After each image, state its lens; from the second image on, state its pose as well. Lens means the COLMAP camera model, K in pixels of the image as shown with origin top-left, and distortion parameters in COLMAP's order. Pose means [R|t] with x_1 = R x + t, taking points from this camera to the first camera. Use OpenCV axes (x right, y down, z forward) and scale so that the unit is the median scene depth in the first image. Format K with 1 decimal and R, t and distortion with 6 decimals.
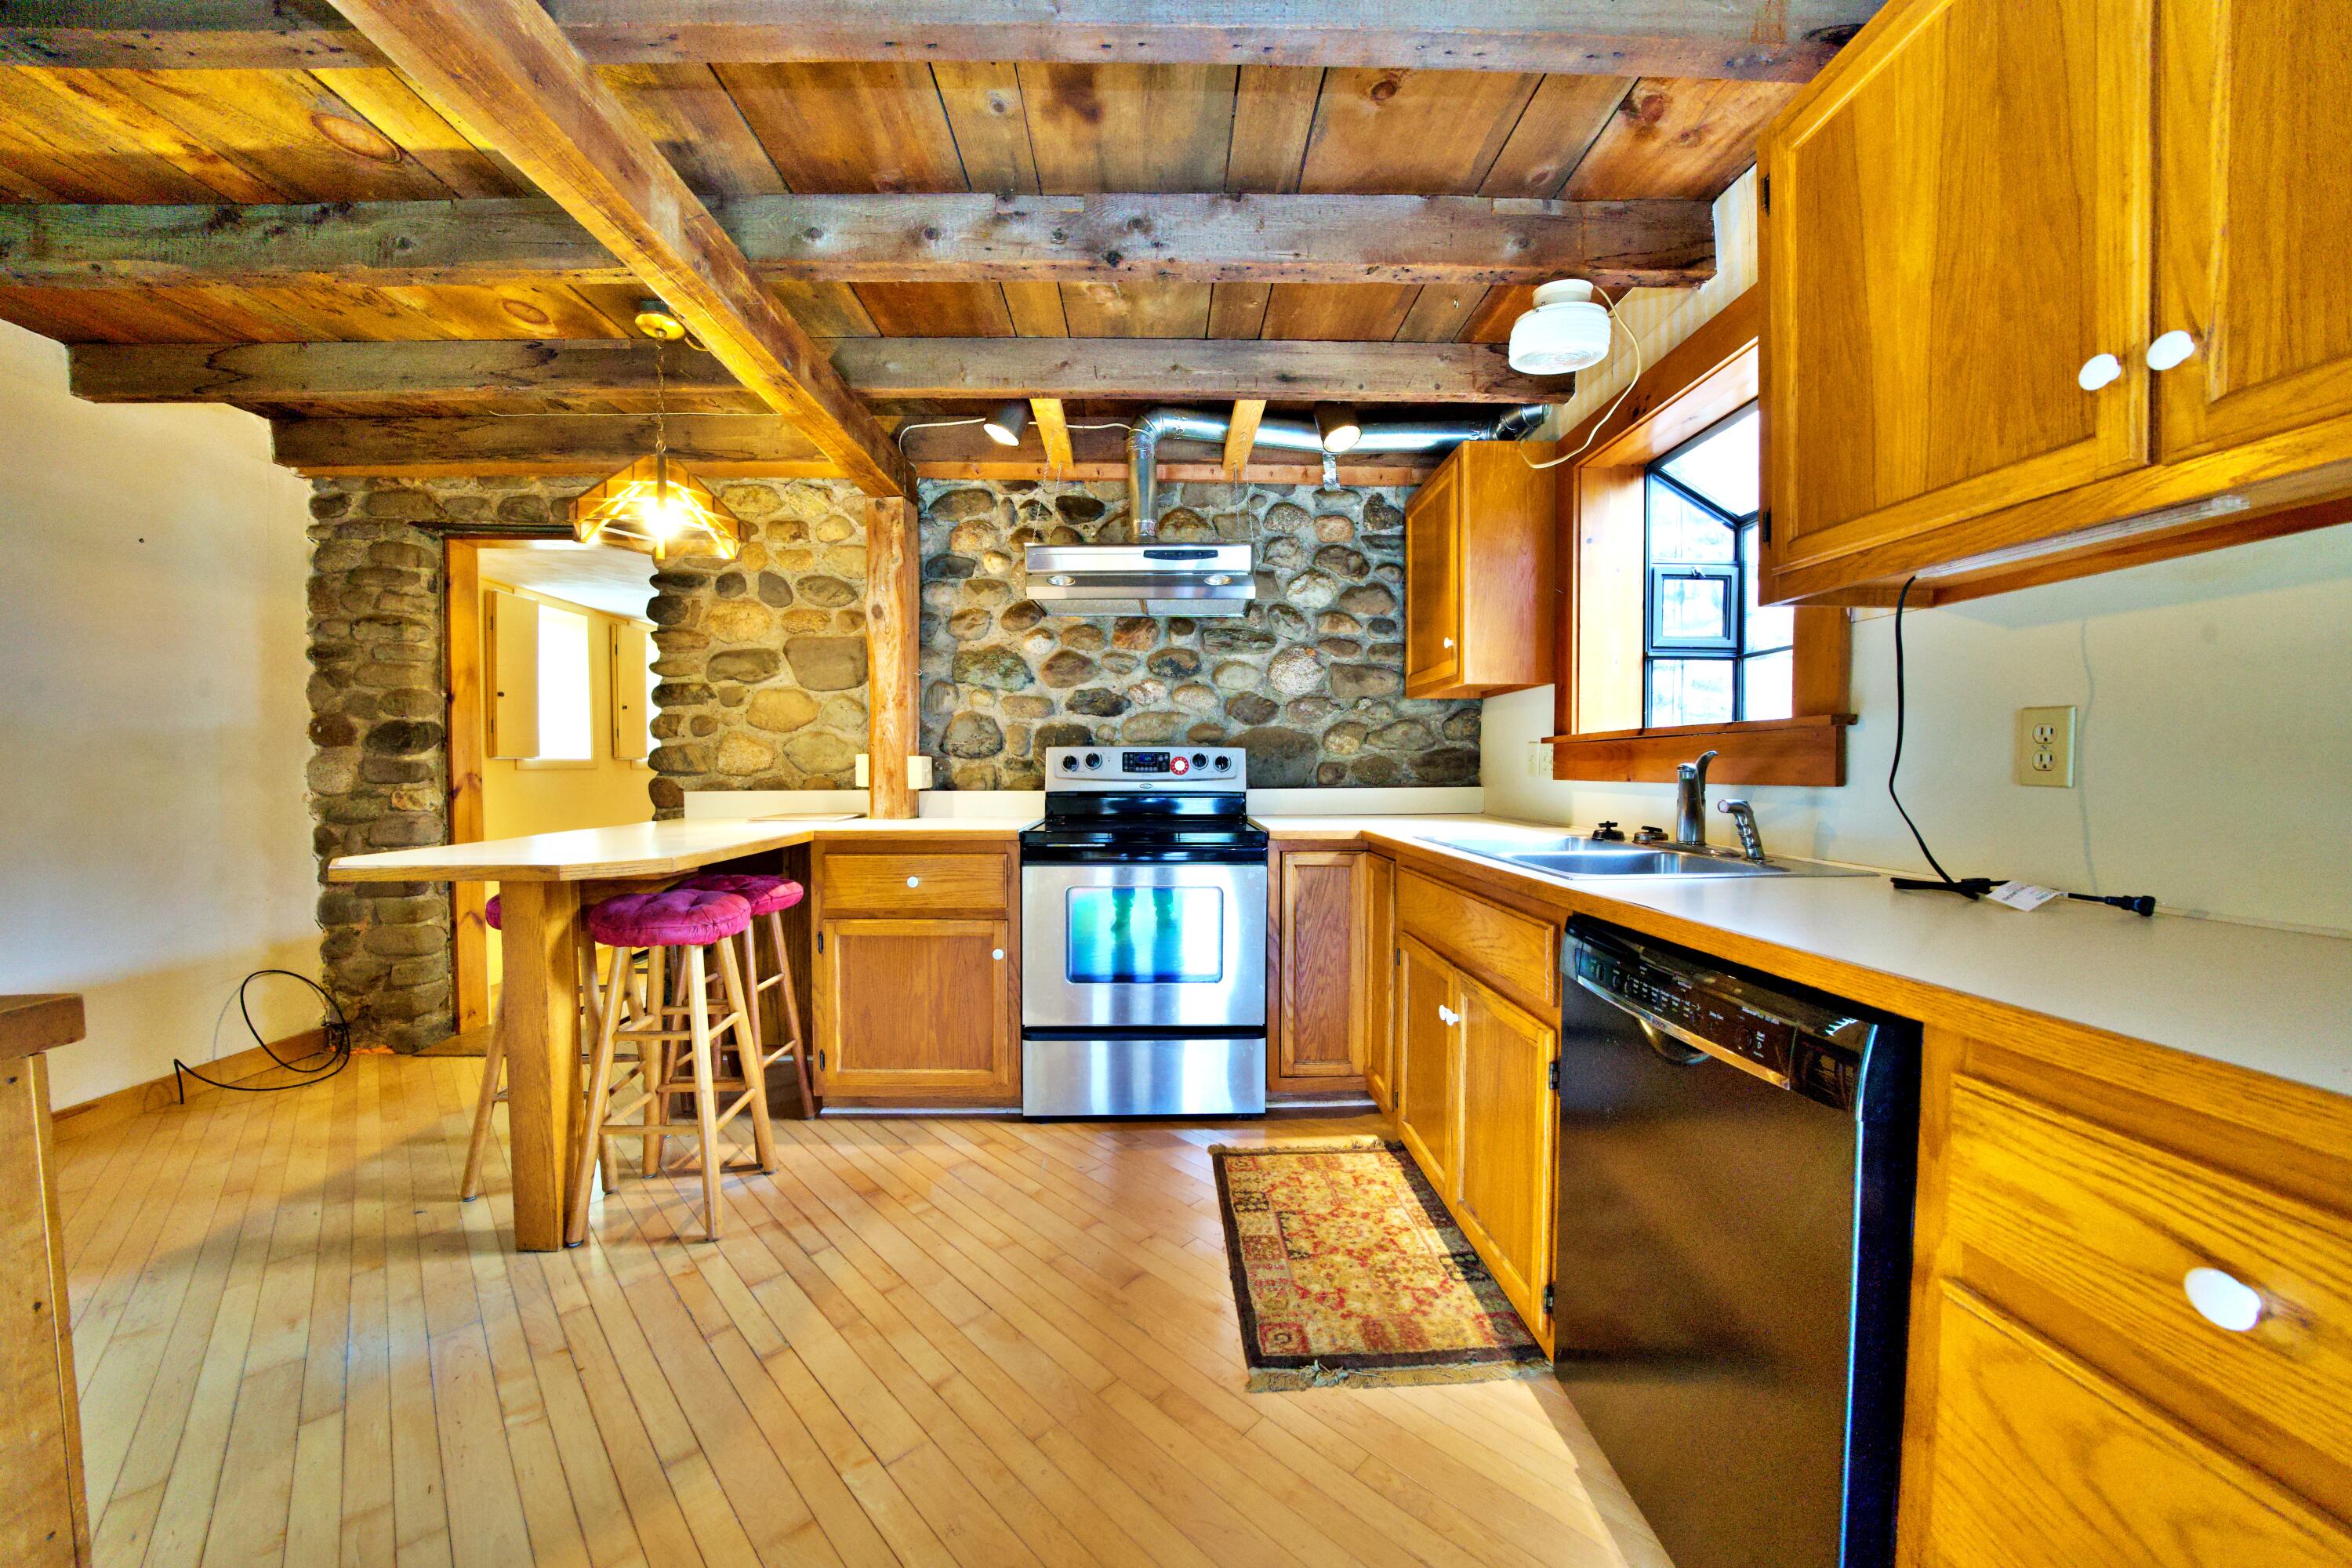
lens RADIAL K [[808.8, 0, 1172.9], [0, 808.8, 787.5], [0, 0, 1]] dist [-0.020105, 0.000486]
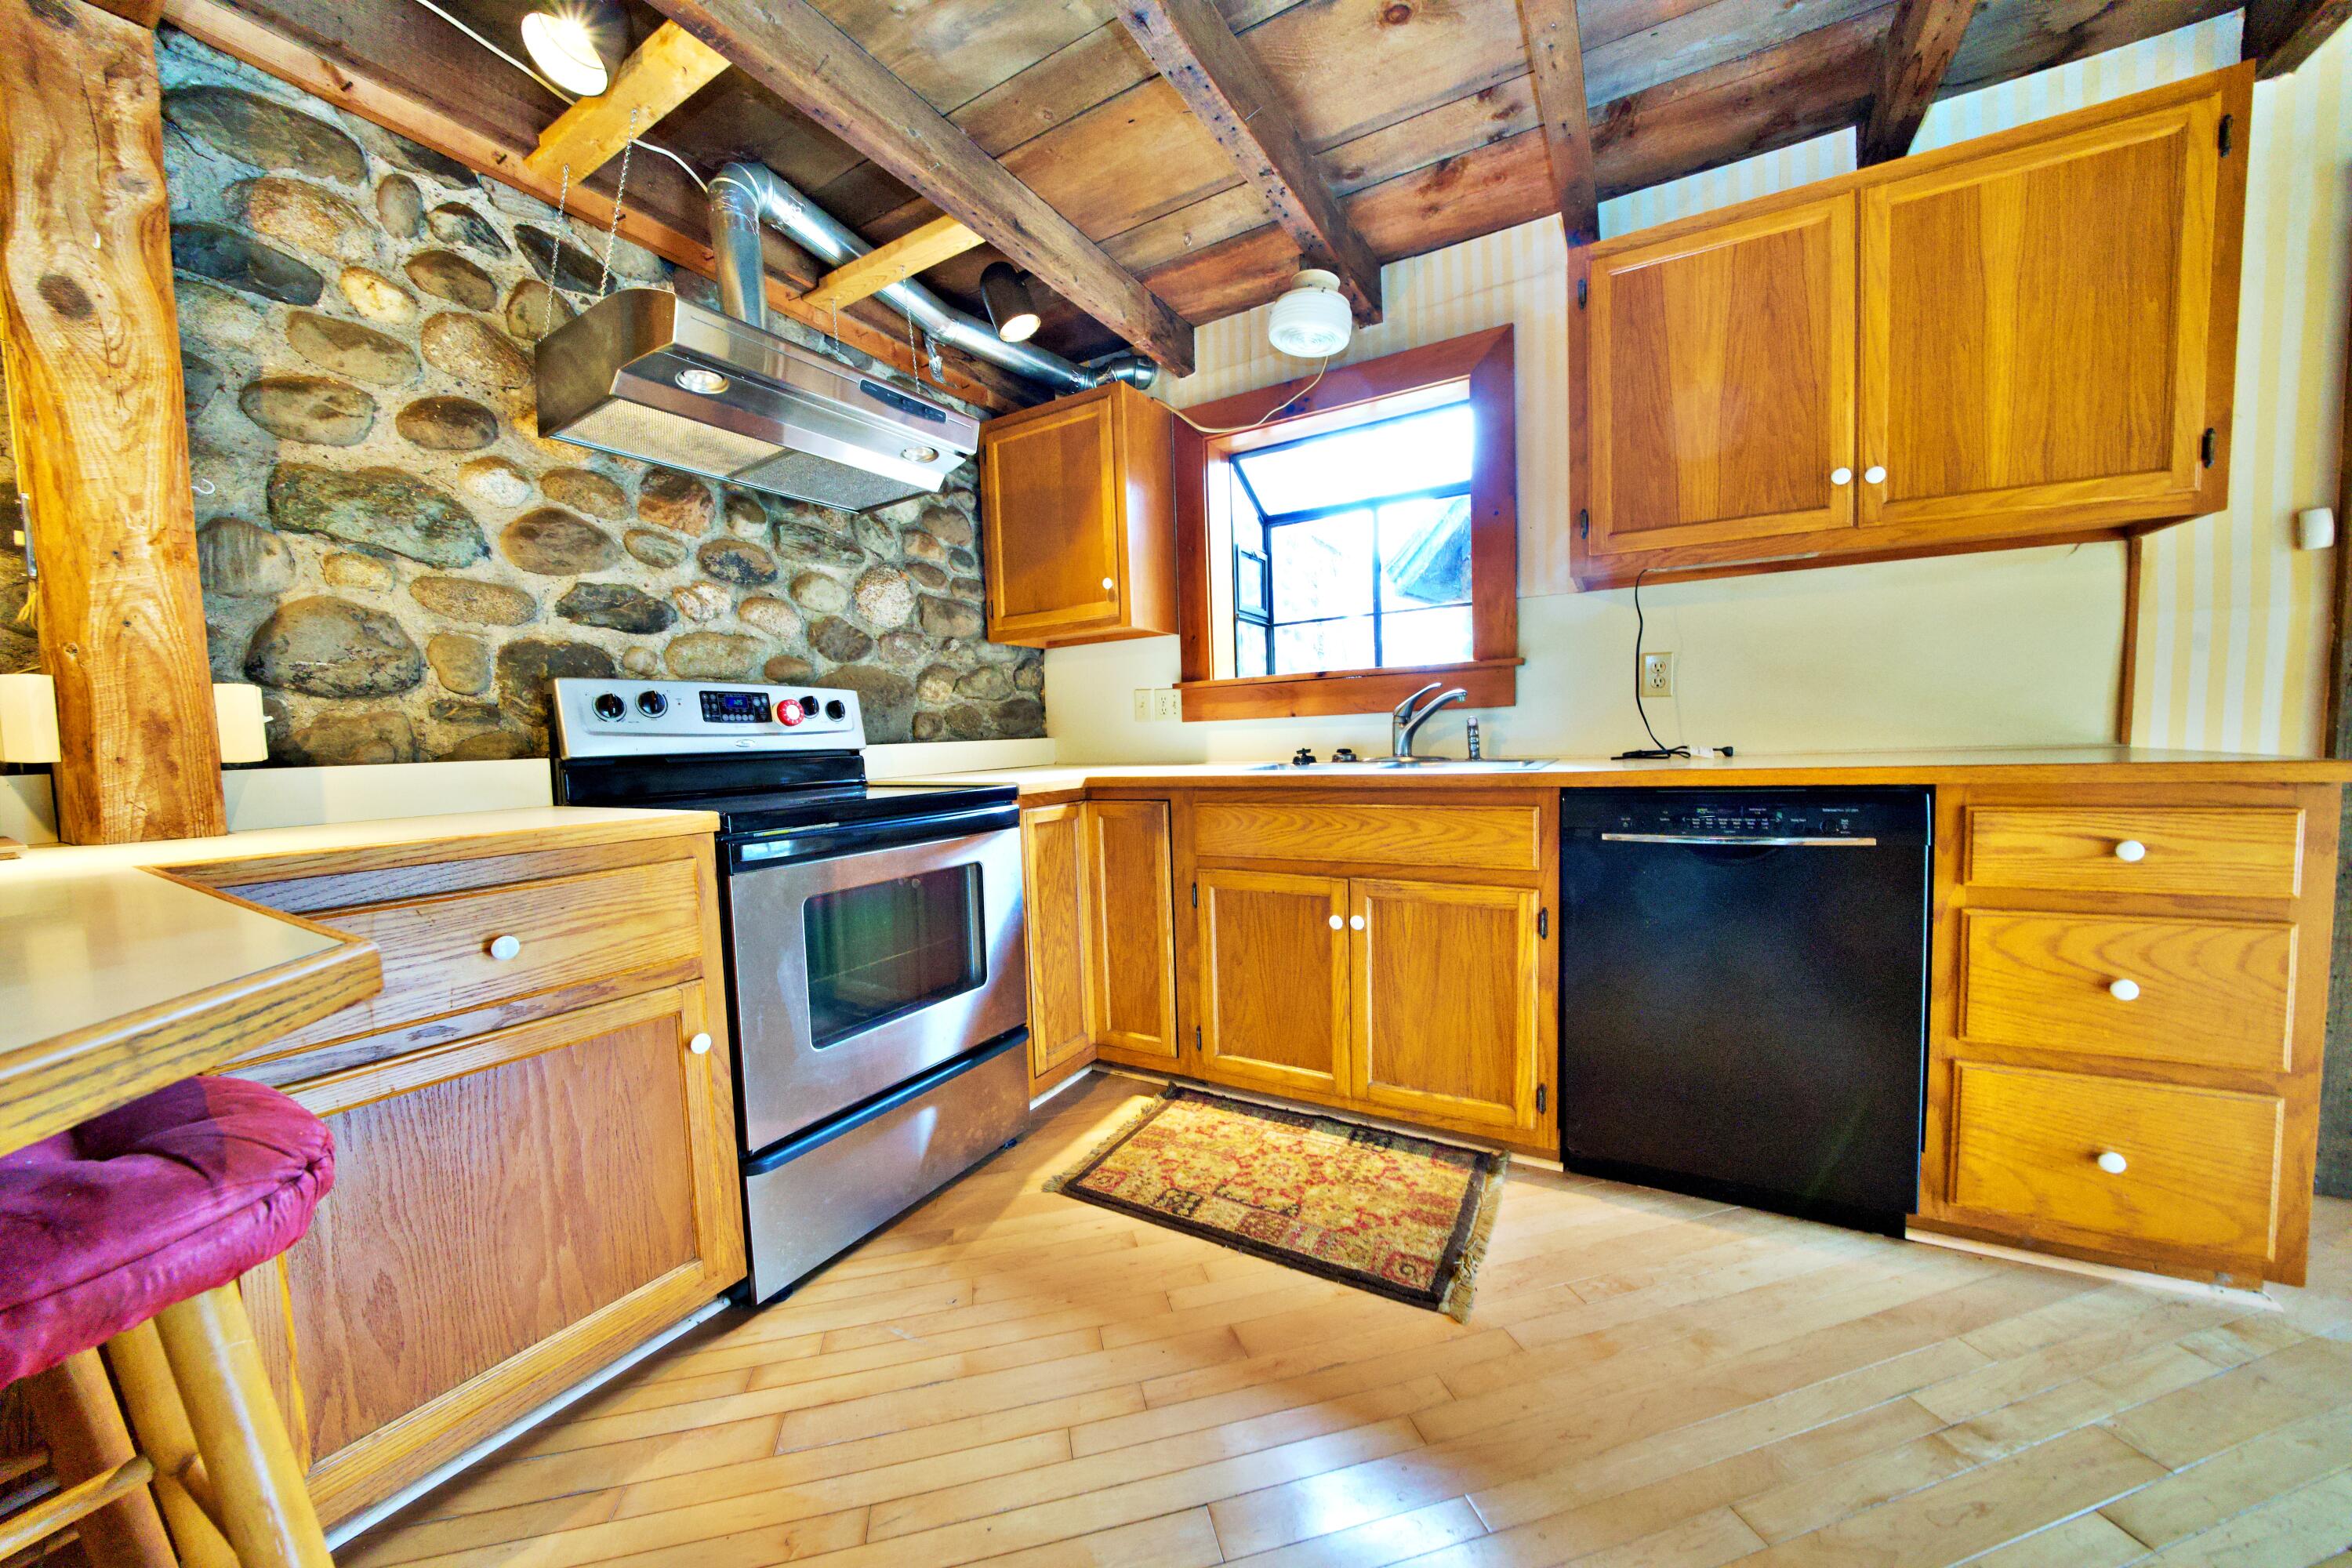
lens RADIAL K [[808.8, 0, 1174.6], [0, 808.8, 786.8], [0, 0, 1]] dist [-0.020105, 0.000486]
pose [[0.532333, -0.069490, 0.843678, -0.385579], [0.054500, 0.997371, 0.047761, 0.020472], [-0.844779, 0.020556, 0.534720, 0.344121]]
